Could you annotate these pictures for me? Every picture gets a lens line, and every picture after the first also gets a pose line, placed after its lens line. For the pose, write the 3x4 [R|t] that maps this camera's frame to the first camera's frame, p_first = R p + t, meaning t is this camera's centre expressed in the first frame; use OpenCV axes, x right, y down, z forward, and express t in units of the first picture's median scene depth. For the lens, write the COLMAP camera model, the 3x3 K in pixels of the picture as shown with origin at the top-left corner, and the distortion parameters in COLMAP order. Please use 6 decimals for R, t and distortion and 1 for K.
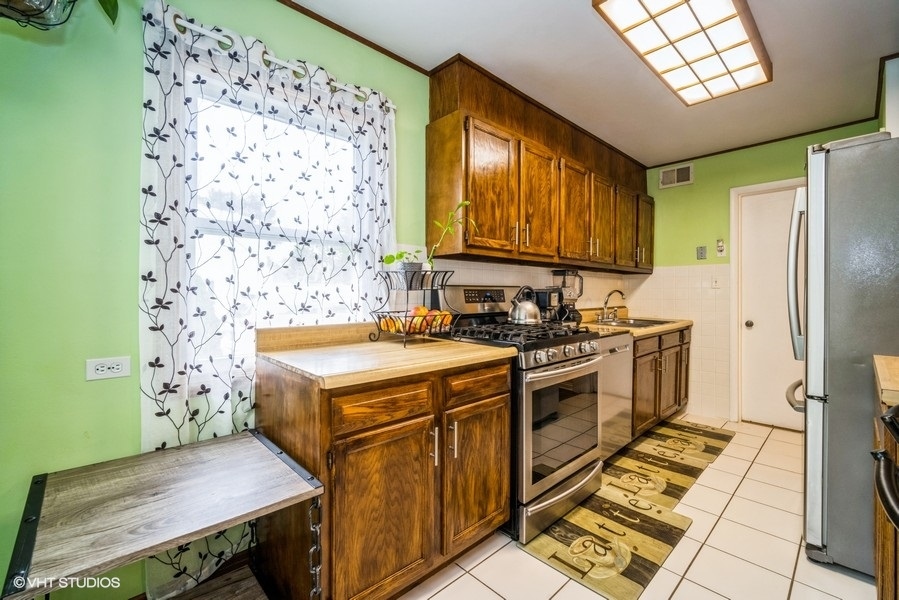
lens RADIAL K [[392.9, 0, 452.3], [0, 392.9, 292.9], [0, 0, 1]] dist [-0.003900, -0.000363]
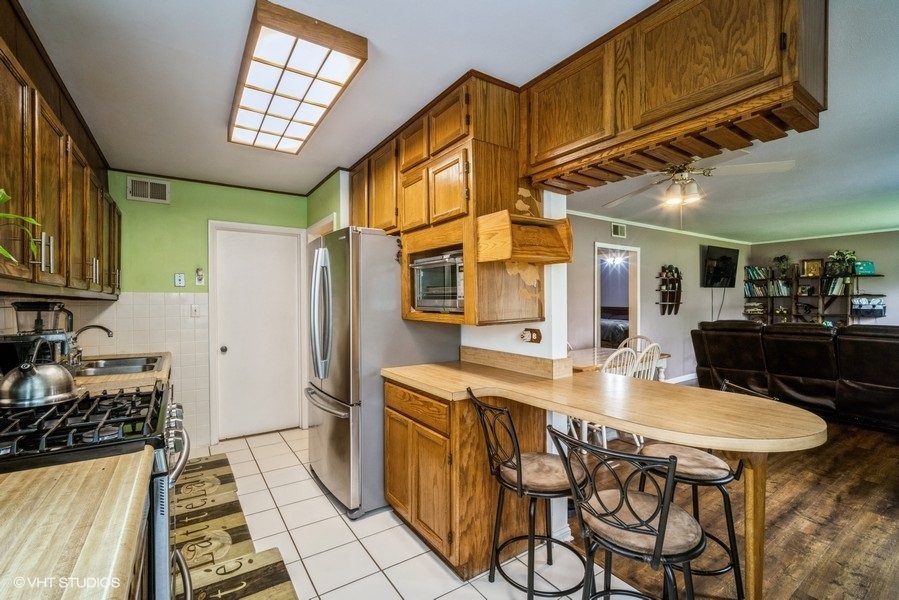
lens RADIAL K [[392.9, 0, 450.2], [0, 392.9, 306.1], [0, 0, 1]] dist [-0.003900, -0.000363]
pose [[0.166829, -0.010584, 0.985929, -0.269898], [-0.001104, 0.999940, 0.010921, -0.069509], [-0.985985, -0.002910, 0.166807, 0.271431]]
